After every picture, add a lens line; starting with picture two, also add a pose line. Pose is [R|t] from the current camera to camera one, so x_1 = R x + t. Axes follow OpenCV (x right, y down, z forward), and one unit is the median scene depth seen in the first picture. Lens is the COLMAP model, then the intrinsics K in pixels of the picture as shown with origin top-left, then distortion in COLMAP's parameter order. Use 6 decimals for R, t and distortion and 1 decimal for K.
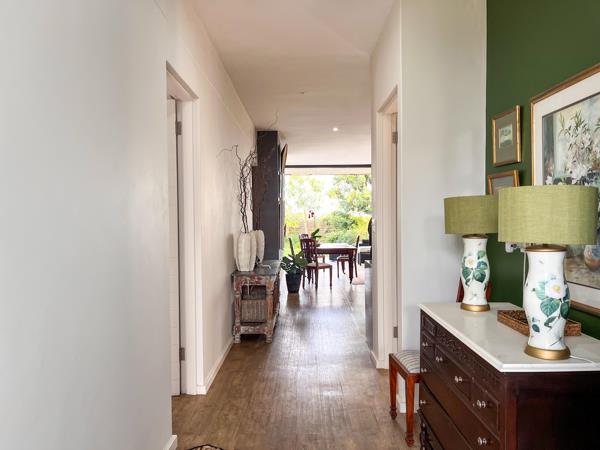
lens RADIAL K [[414.9, 0, 300.0], [0, 414.9, 225.0], [0, 0, 1]] dist [0.000478, -0.000624]
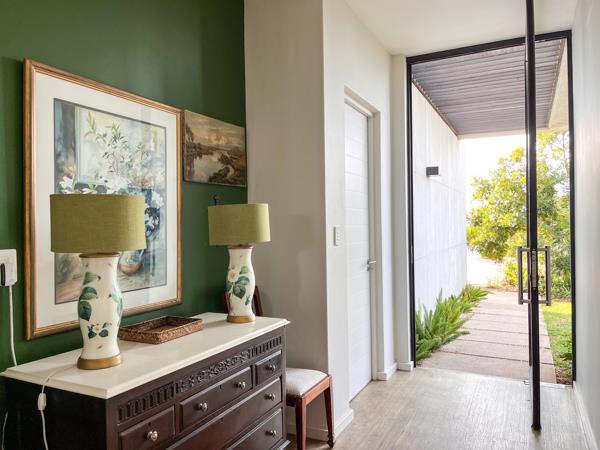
lens RADIAL K [[414.9, 0, 300.0], [0, 414.9, 225.0], [0, 0, 1]] dist [0.000478, -0.000624]
pose [[-0.876976, 0.021843, 0.480037, -0.209772], [0.029543, 0.999527, 0.008490, -0.019242], [-0.479625, 0.021628, -0.877207, 1.636992]]
